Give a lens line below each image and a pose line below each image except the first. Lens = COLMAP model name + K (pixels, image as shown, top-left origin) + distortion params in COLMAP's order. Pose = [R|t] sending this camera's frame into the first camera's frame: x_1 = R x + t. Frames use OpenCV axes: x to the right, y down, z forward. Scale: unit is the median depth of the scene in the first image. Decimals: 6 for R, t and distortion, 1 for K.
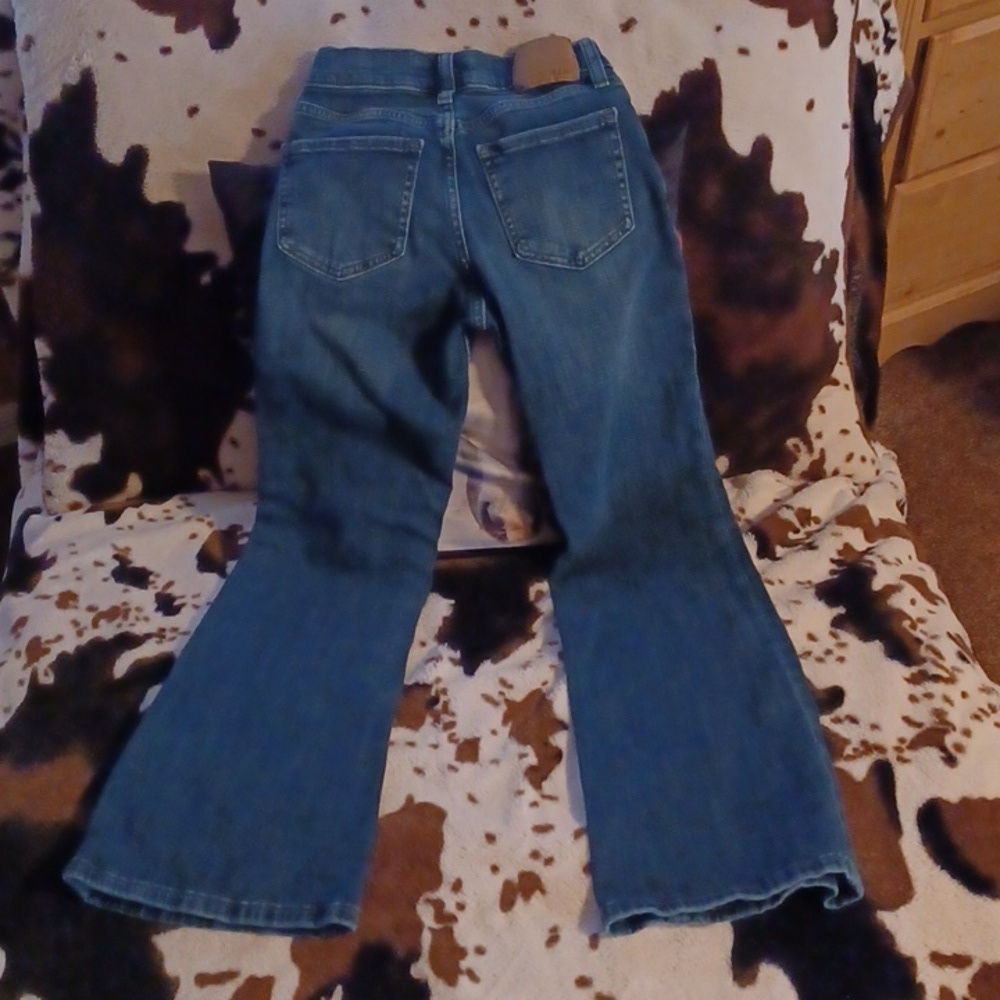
lens RADIAL K [[1607.2, 0, 500.0], [0, 1607.2, 500.0], [0, 0, 1]] dist [0.074881, -0.073035]
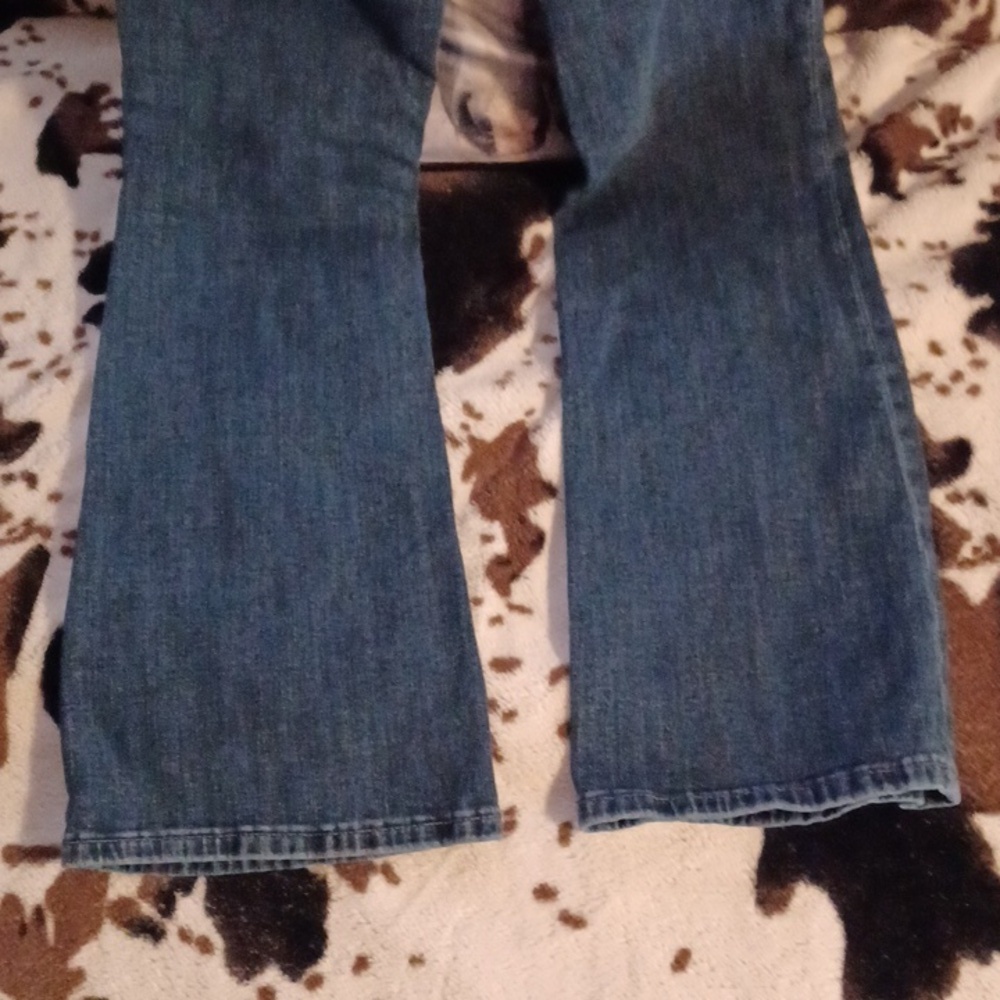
lens RADIAL K [[1640.3, 0, 501.6], [0, 1640.3, 488.6], [0, 0, 1]] dist [0.048226, 0.025363]
pose [[0.998032, 0.059009, -0.021203, 0.032687], [-0.045176, 0.911205, 0.409469, -0.140150], [0.043483, -0.407706, 0.912077, 0.358813]]
